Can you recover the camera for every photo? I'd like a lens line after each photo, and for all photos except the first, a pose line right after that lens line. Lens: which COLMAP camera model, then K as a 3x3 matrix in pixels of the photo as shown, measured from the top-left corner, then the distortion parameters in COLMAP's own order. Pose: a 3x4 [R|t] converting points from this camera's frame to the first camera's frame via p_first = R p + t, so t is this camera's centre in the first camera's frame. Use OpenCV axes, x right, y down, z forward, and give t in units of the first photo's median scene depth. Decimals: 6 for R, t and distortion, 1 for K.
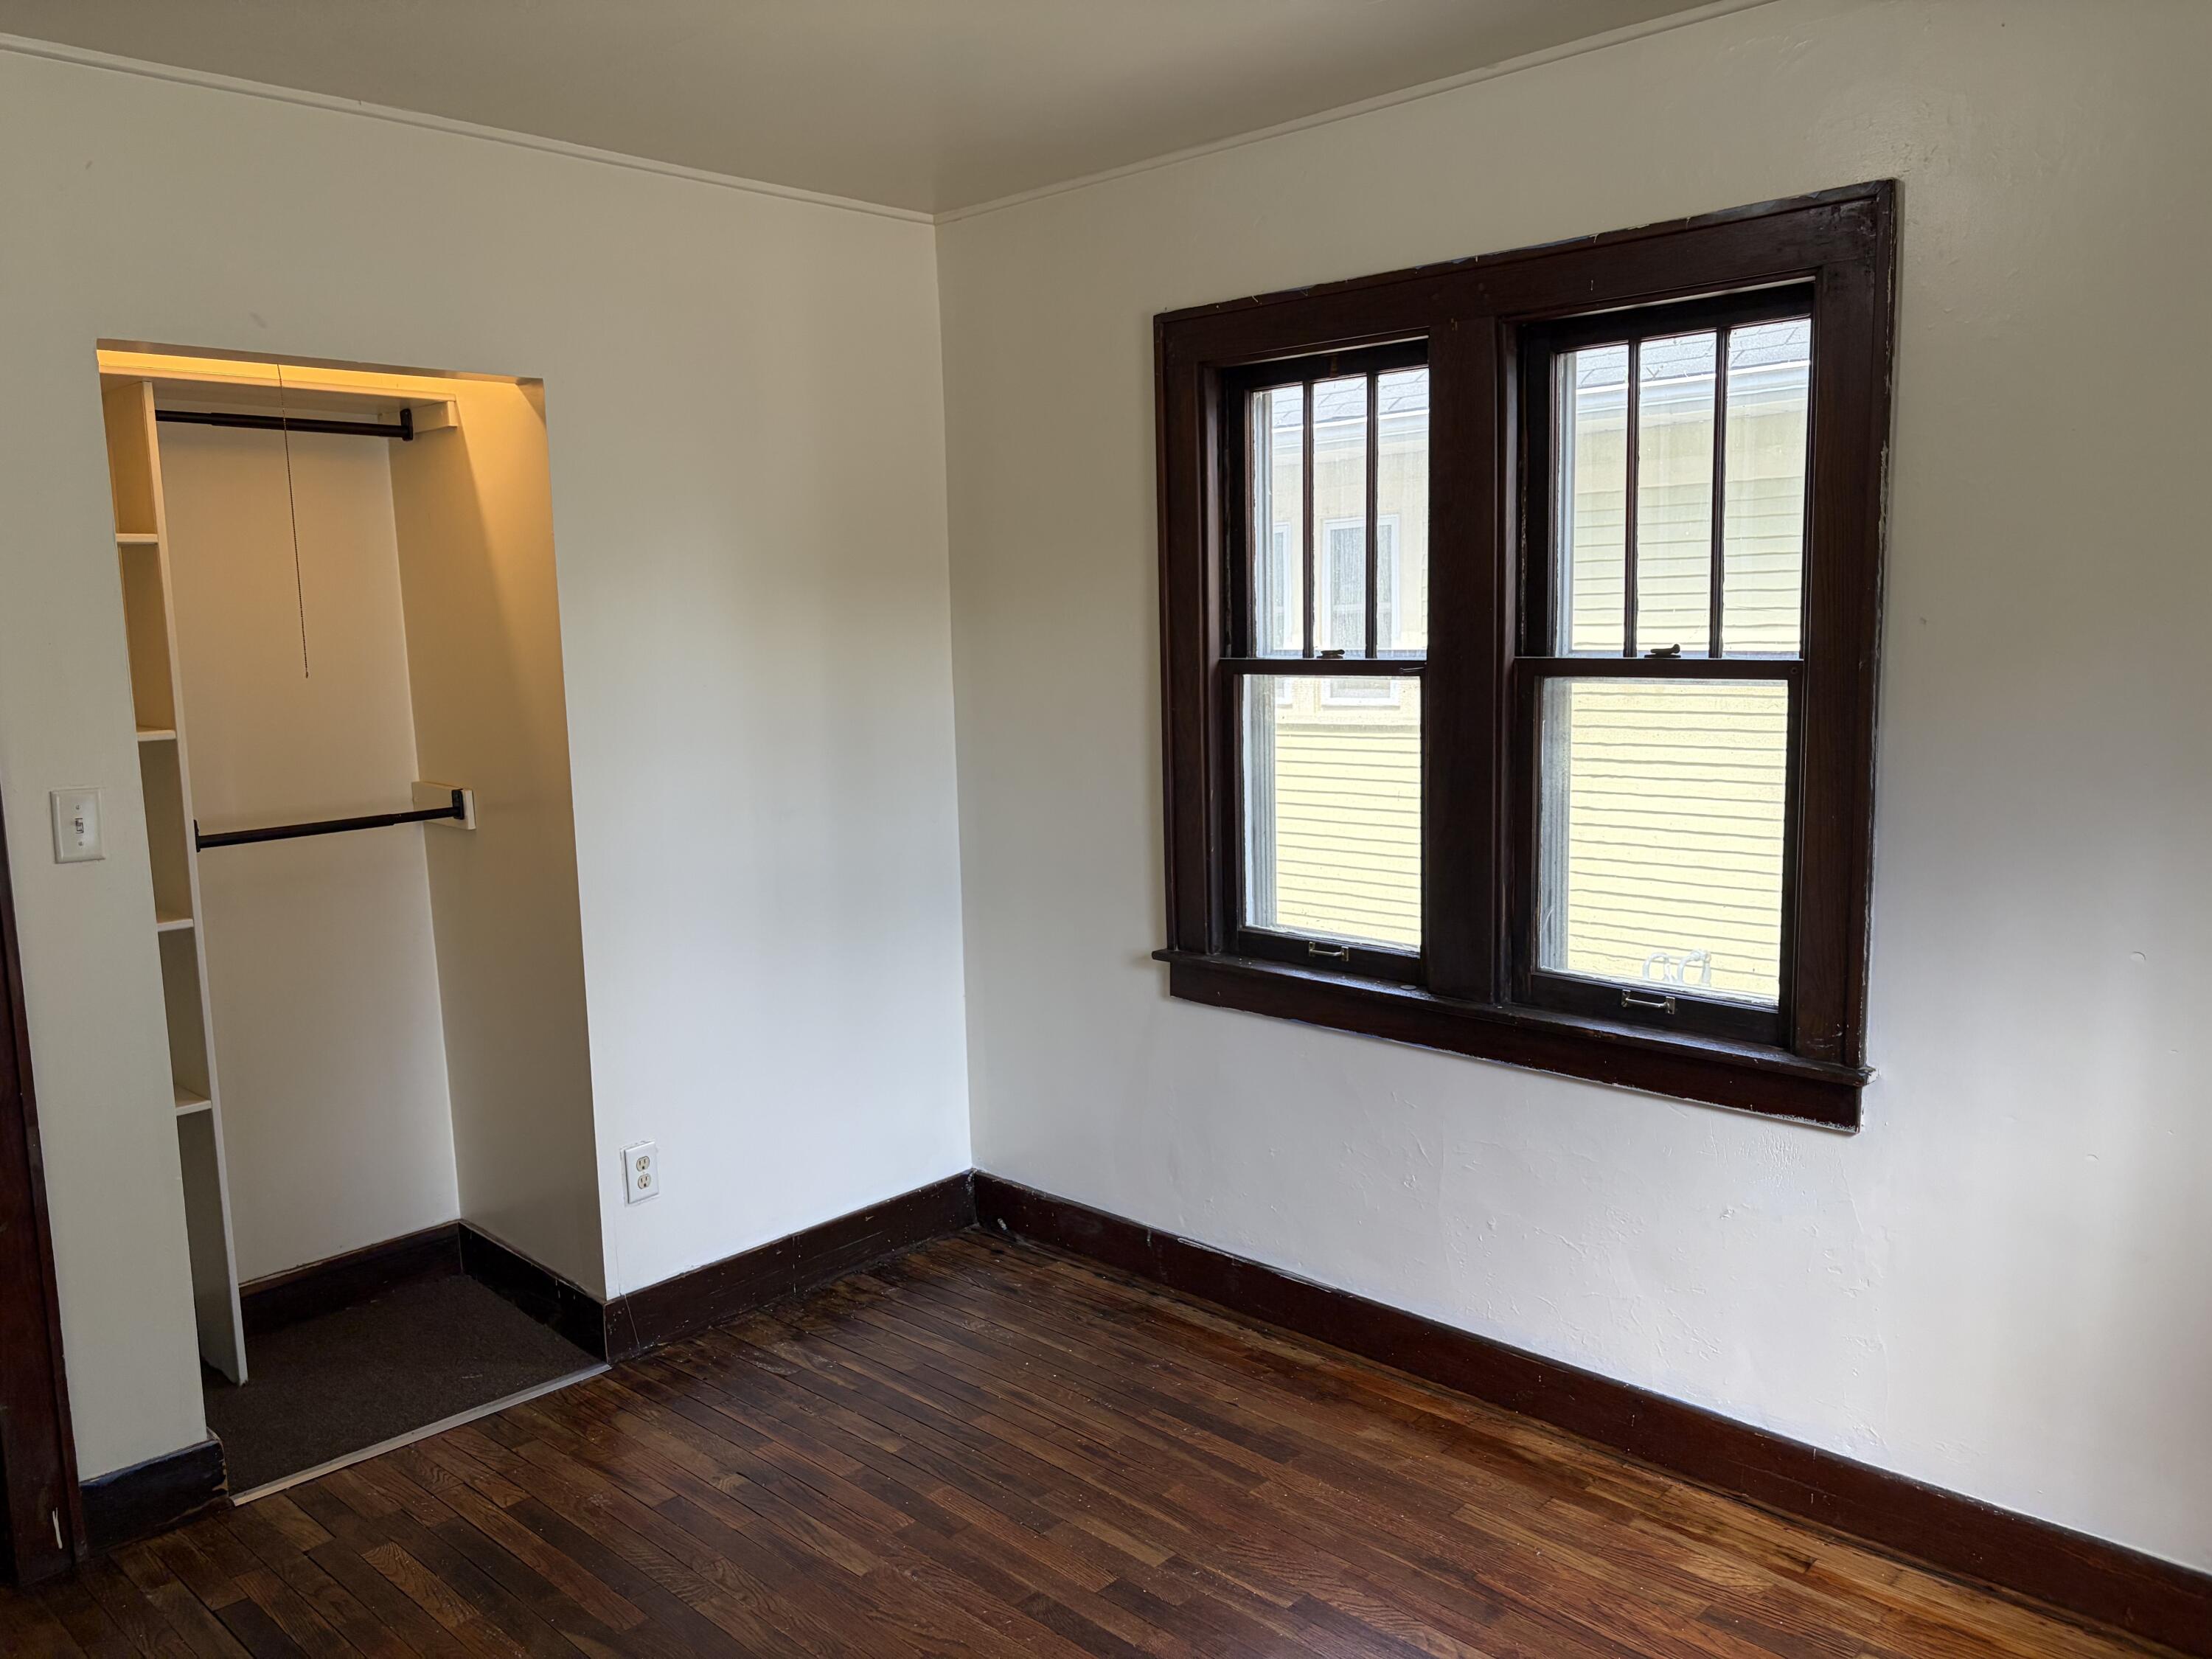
lens RADIAL K [[1669.4, 0, 1117.4], [0, 1669.4, 860.4], [0, 0, 1]] dist [0.035701, -0.025963]
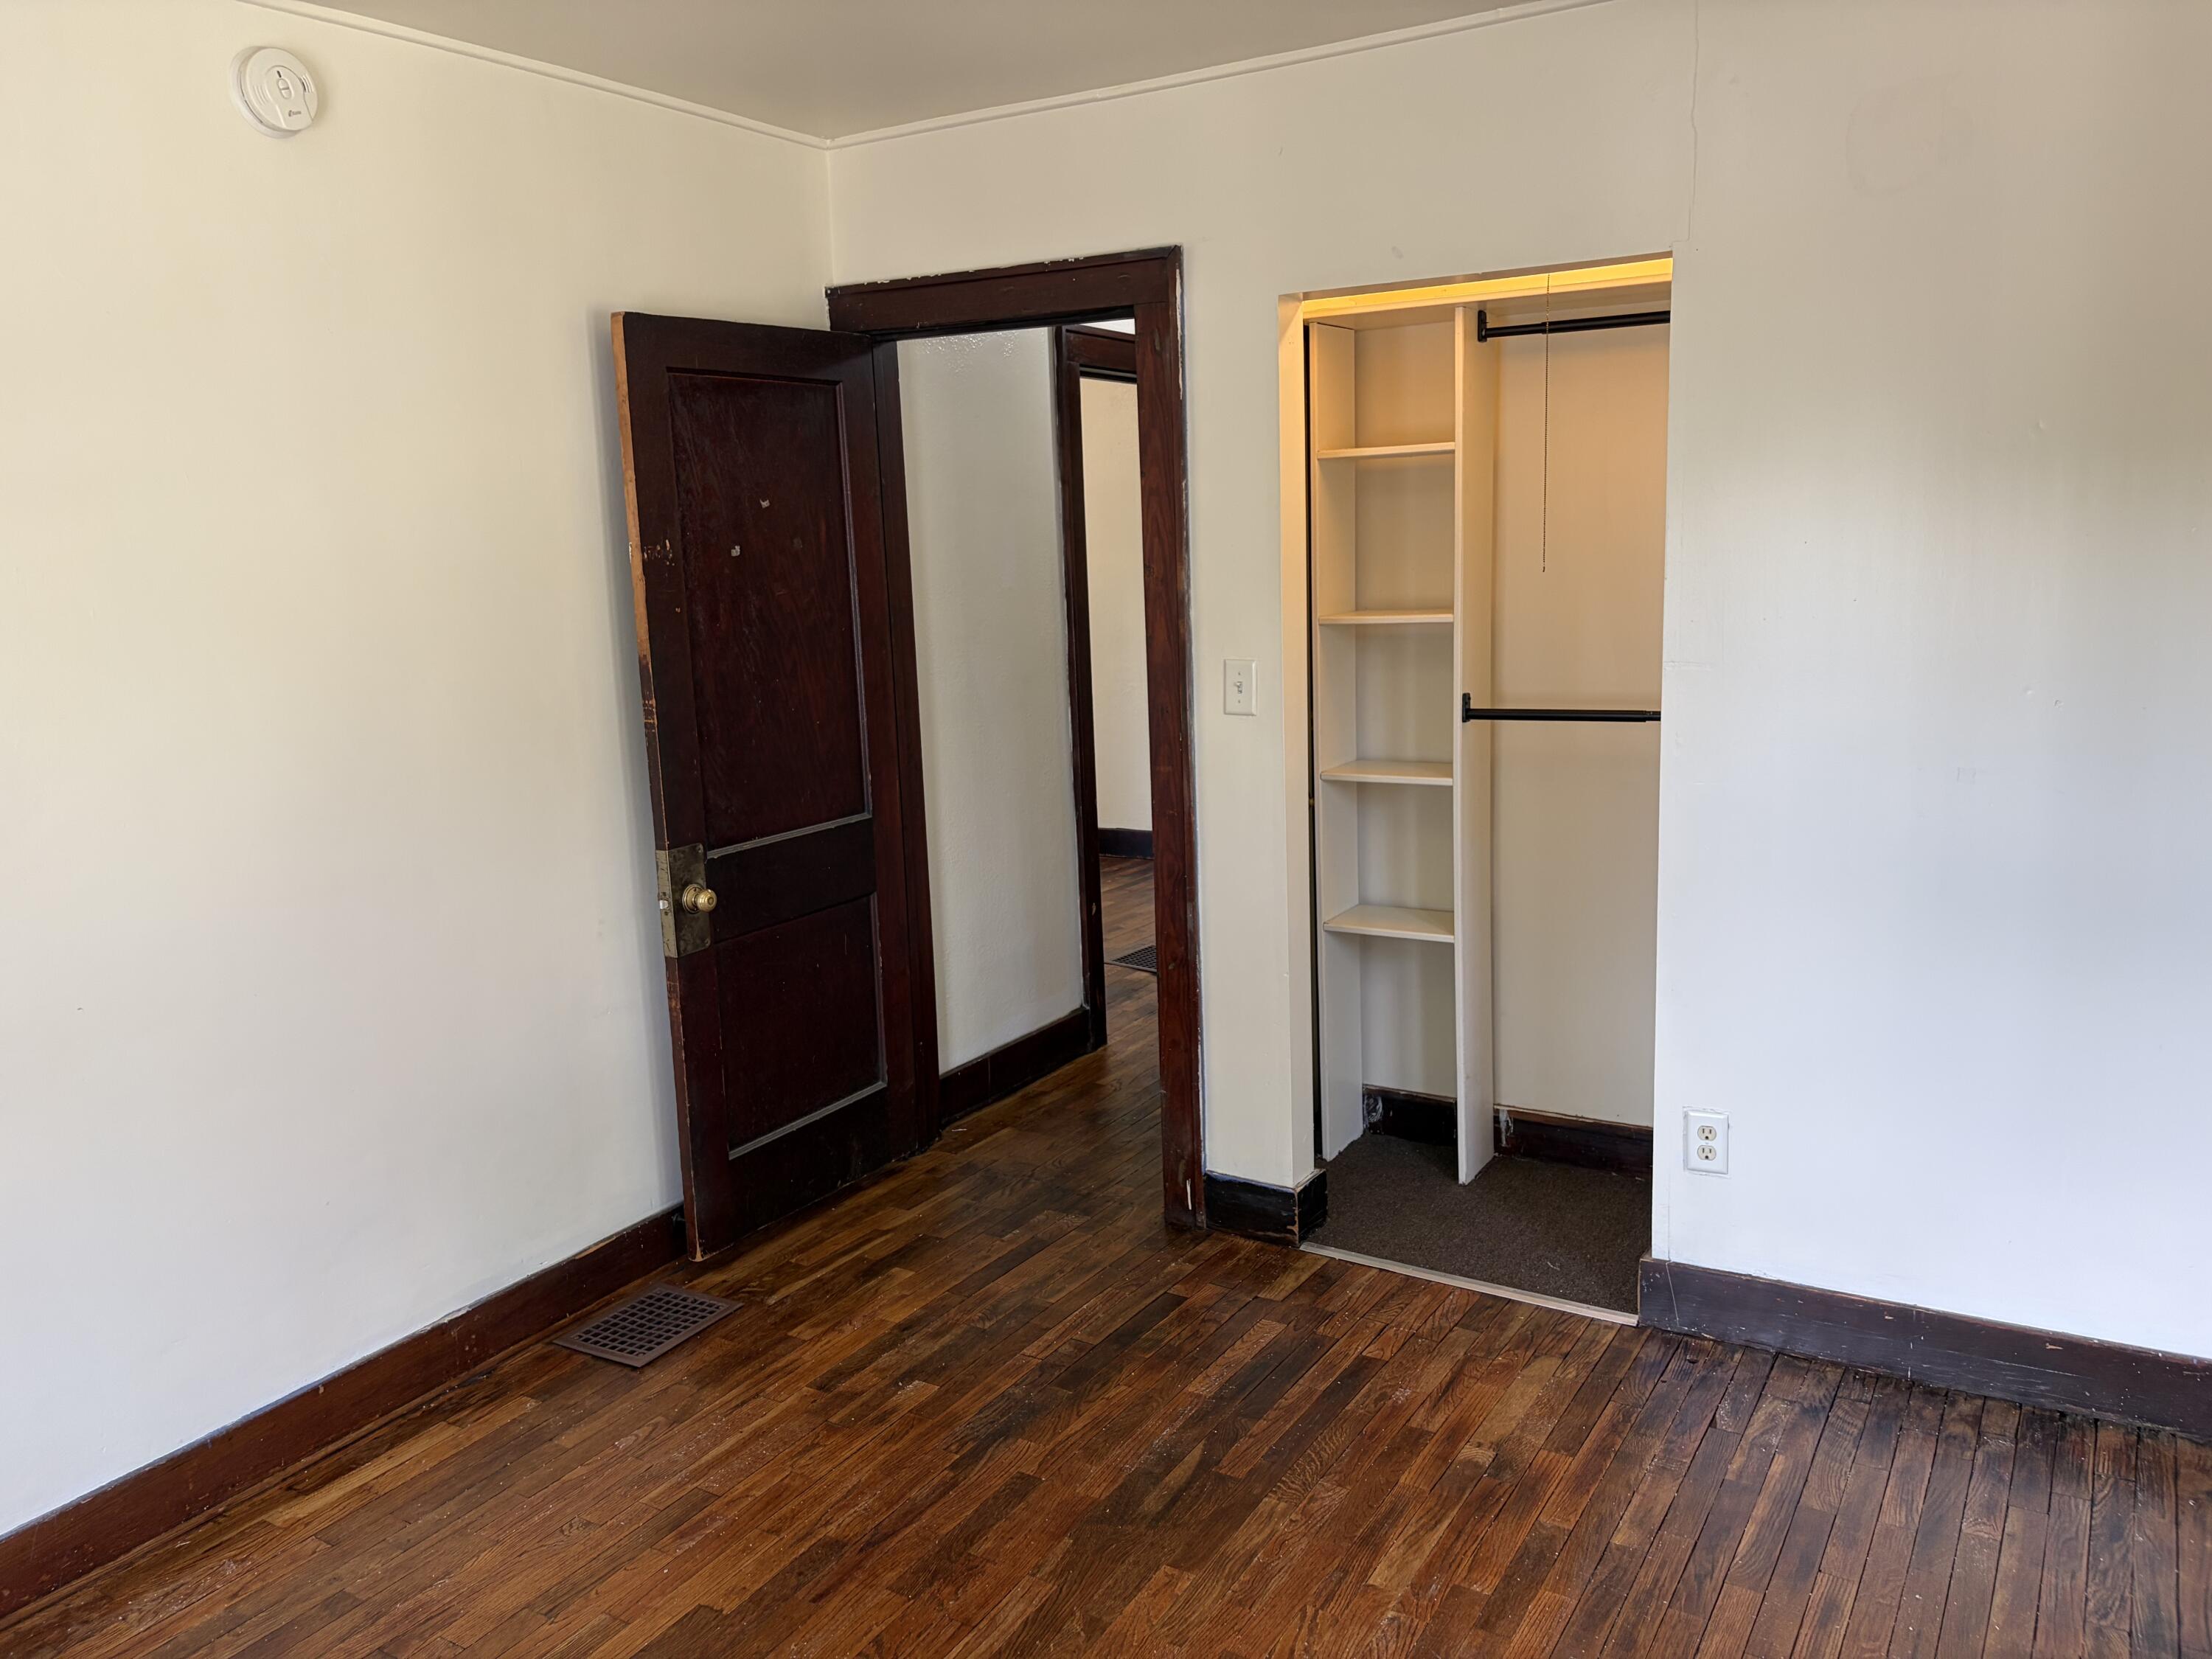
lens RADIAL K [[1669.4, 0, 1105.6], [0, 1669.4, 849.5], [0, 0, 1]] dist [0.035701, -0.025963]
pose [[0.217442, 0.200494, -0.955260, 0.603664], [-0.120016, 0.976742, 0.177684, -0.111269], [0.968667, 0.076011, 0.236447, 0.600434]]
